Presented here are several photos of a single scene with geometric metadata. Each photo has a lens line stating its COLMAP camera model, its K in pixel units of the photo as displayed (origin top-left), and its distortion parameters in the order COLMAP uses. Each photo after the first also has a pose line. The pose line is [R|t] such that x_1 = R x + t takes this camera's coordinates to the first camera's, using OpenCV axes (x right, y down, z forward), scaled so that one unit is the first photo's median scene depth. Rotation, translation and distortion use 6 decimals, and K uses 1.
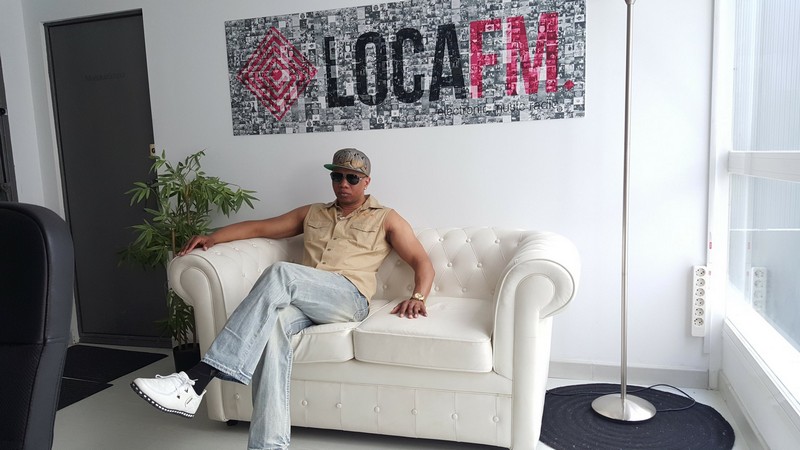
lens RADIAL K [[623.1, 0, 411.5], [0, 623.1, 261.6], [0, 0, 1]] dist [0.075083, -0.155697]
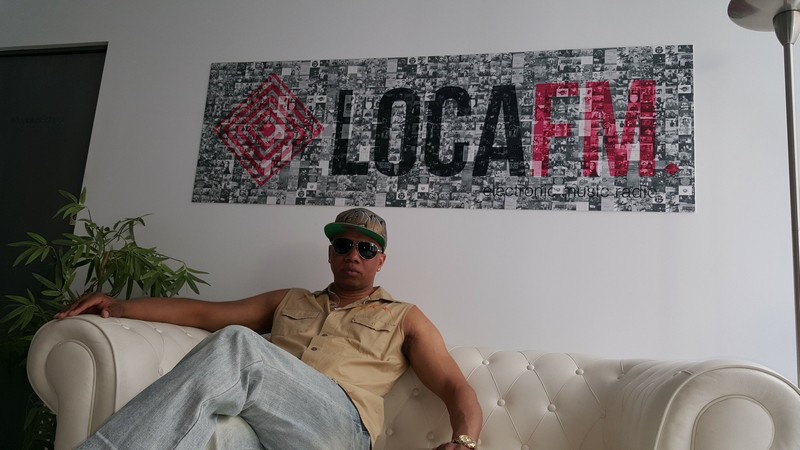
lens RADIAL K [[623.1, 0, 401.6], [0, 623.1, 239.5], [0, 0, 1]] dist [0.075083, -0.155697]
pose [[0.991399, 0.122032, 0.047288, -0.080227], [-0.098377, 0.933179, -0.345687, 0.074240], [-0.086313, 0.338062, 0.937158, 0.350127]]
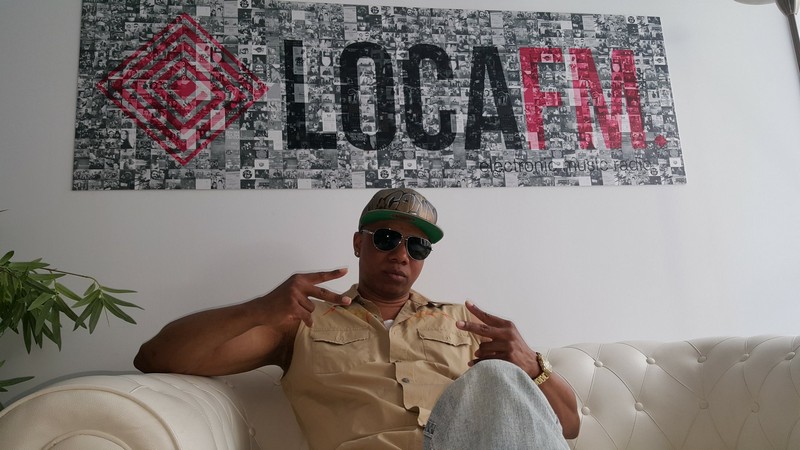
lens RADIAL K [[623.1, 0, 413.0], [0, 623.1, 230.3], [0, 0, 1]] dist [0.075083, -0.155697]
pose [[0.890316, 0.071962, 0.449621, -0.294932], [0.103849, 0.929319, -0.354375, 0.034253], [-0.443343, 0.362198, 0.819914, 0.545453]]
